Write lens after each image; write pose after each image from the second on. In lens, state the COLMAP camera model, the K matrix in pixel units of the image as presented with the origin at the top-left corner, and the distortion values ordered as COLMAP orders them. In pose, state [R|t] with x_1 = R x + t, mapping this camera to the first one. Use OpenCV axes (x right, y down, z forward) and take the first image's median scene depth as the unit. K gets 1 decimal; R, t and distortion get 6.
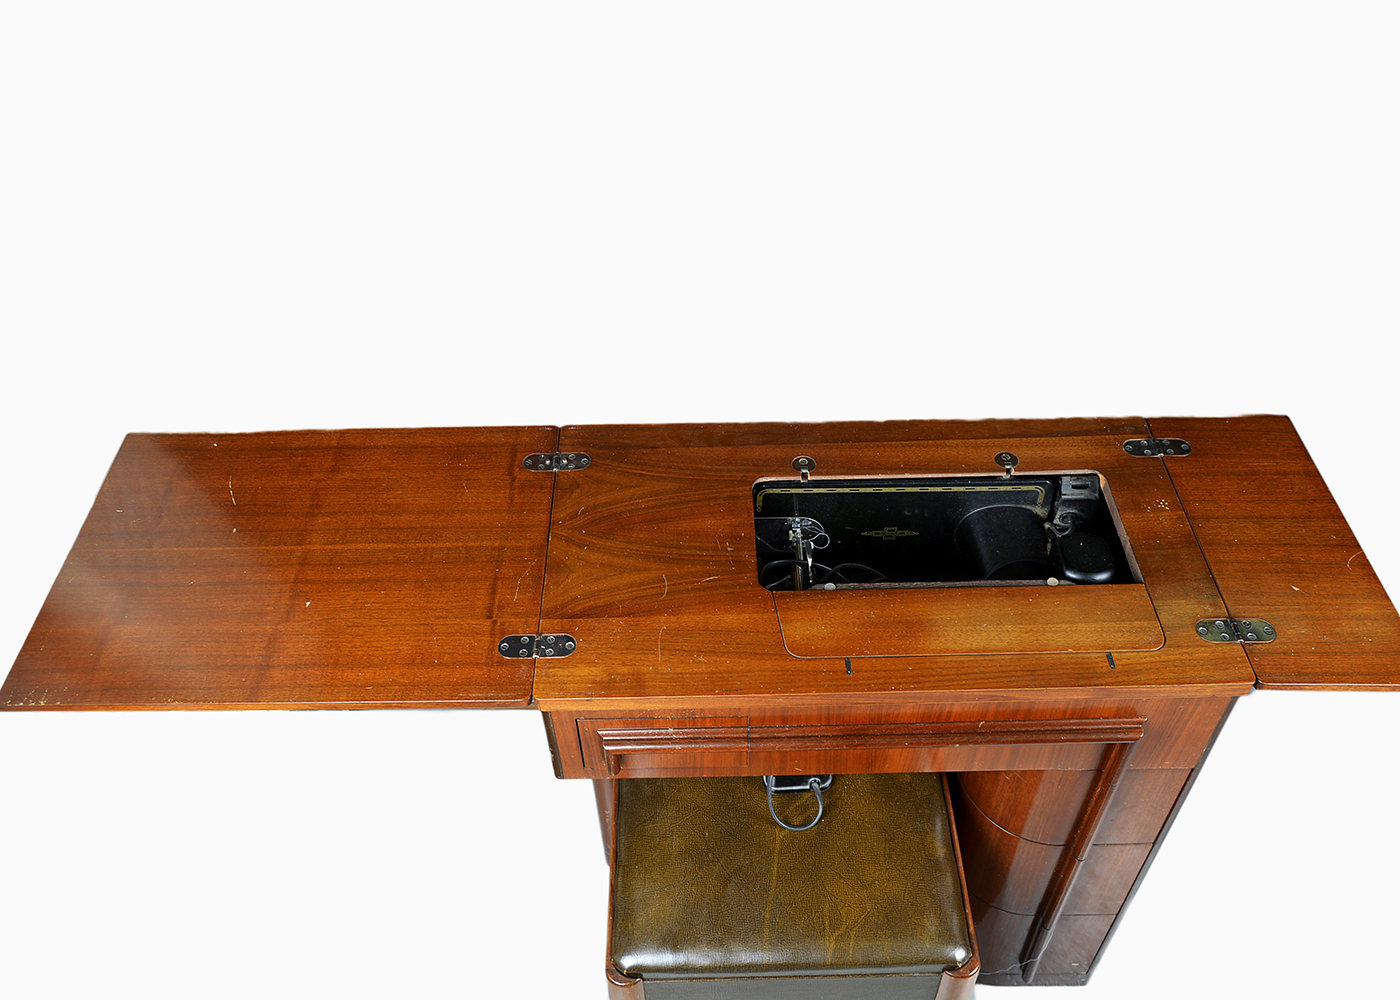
lens RADIAL K [[1146.6, 0, 699.0], [0, 1146.6, 501.8], [0, 0, 1]] dist [-0.020444, 0.016620]
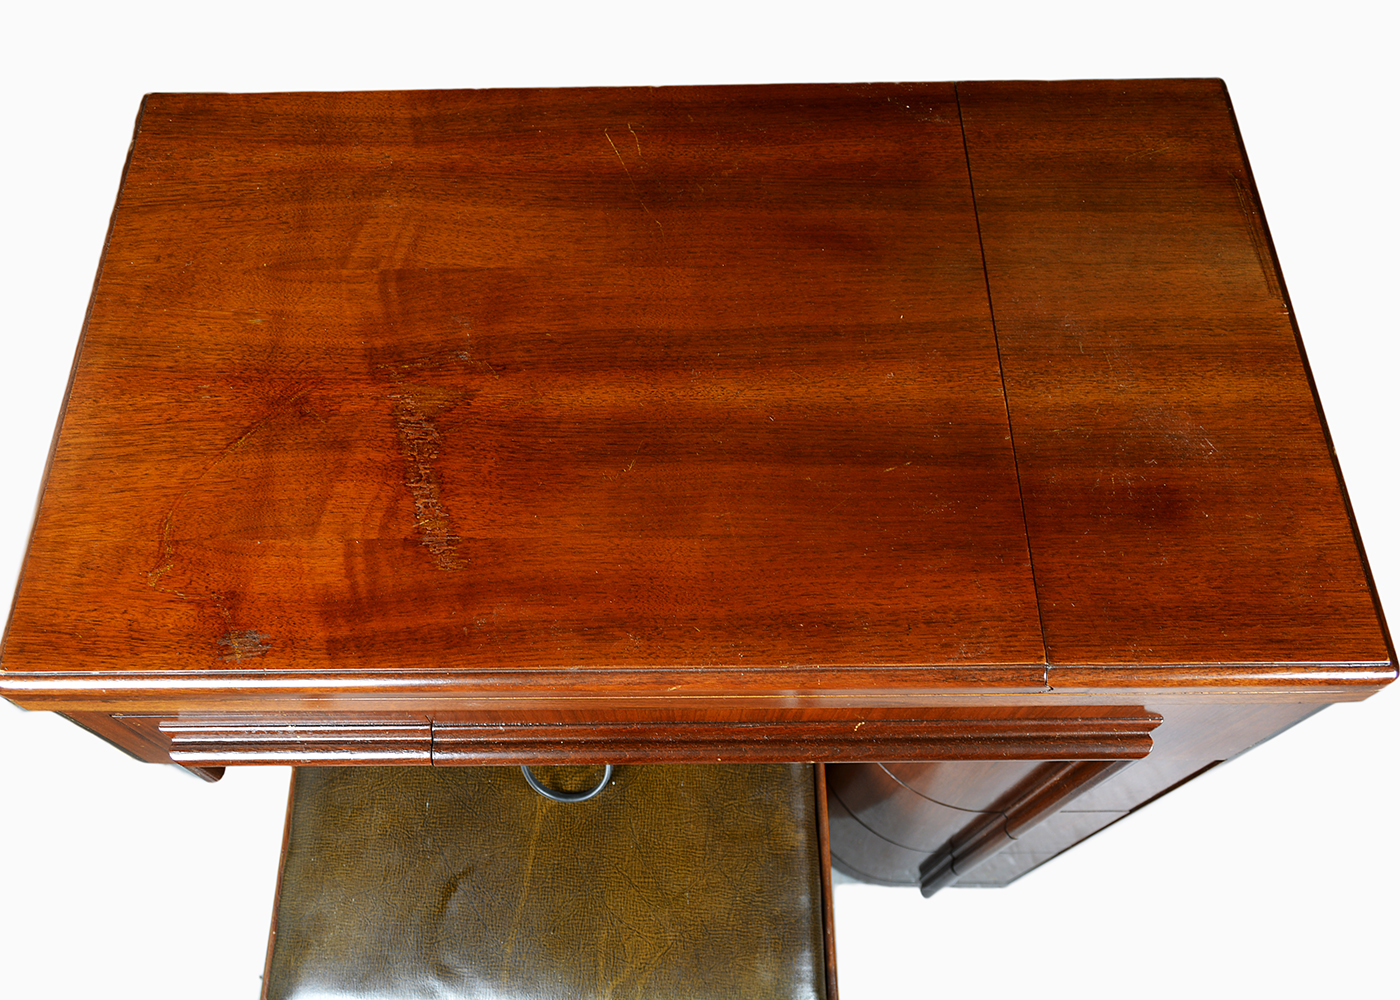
lens RADIAL K [[1146.6, 0, 669.0], [0, 1146.6, 508.2], [0, 0, 1]] dist [-0.020444, 0.016620]
pose [[0.999901, 0.010175, 0.009701, 0.141851], [-0.012781, 0.945364, 0.325766, -0.075929], [-0.005856, -0.325858, 0.945401, 0.490648]]
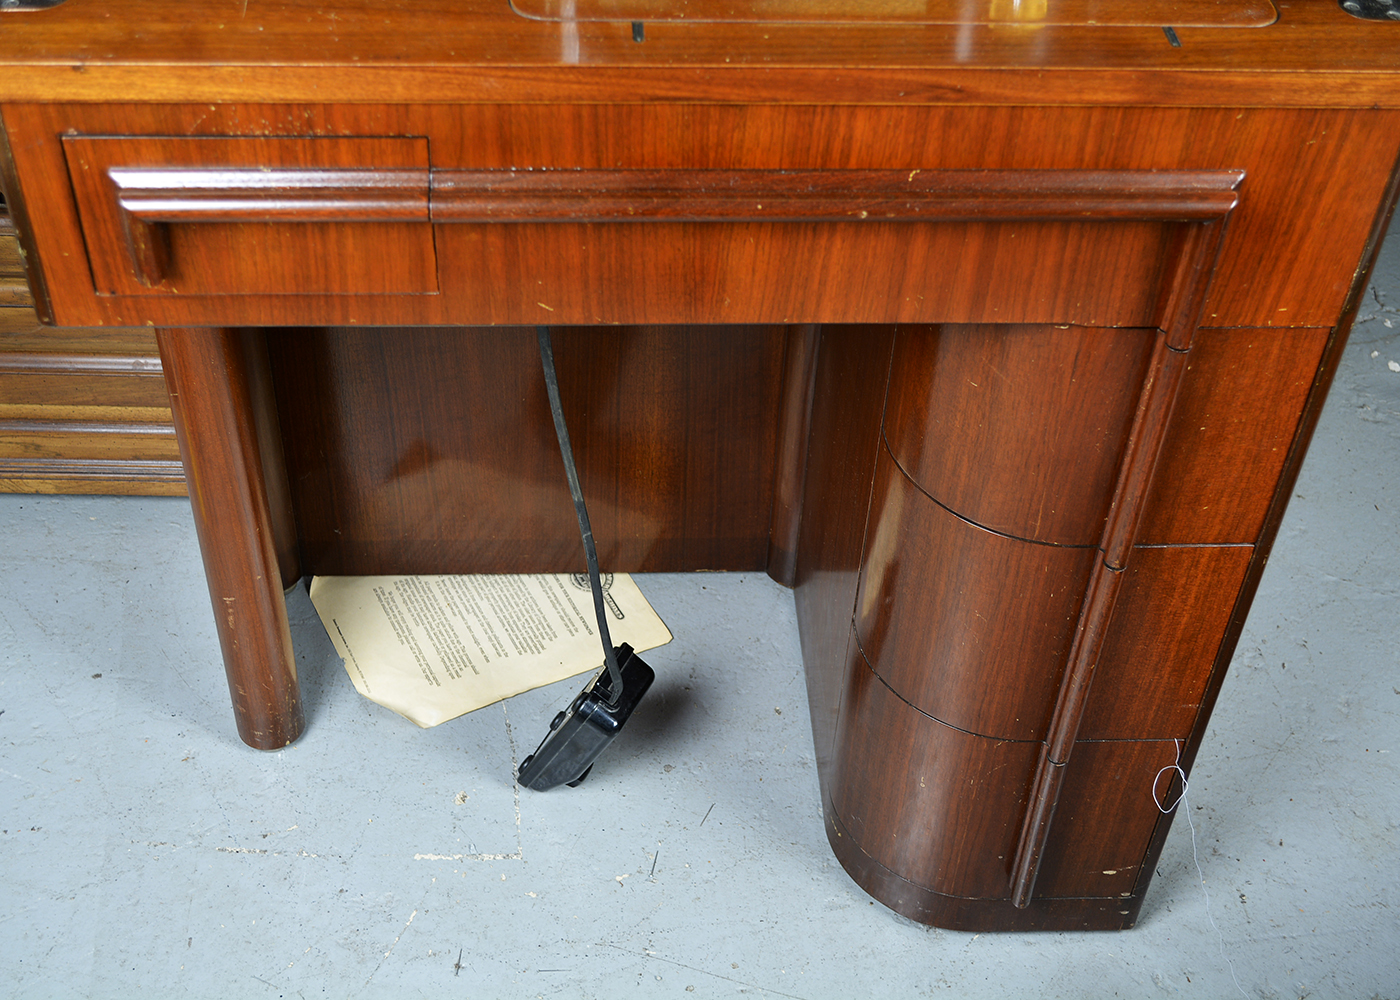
lens RADIAL K [[1757.6, 0, 699.8], [0, 1757.6, 511.5], [0, 0, 1]] dist [-0.027052, 0.000000]
pose [[0.996859, 0.012256, 0.078248, 0.093881], [-0.009963, 0.999512, -0.029621, 0.340162], [-0.078573, 0.028748, 0.996494, 0.252263]]
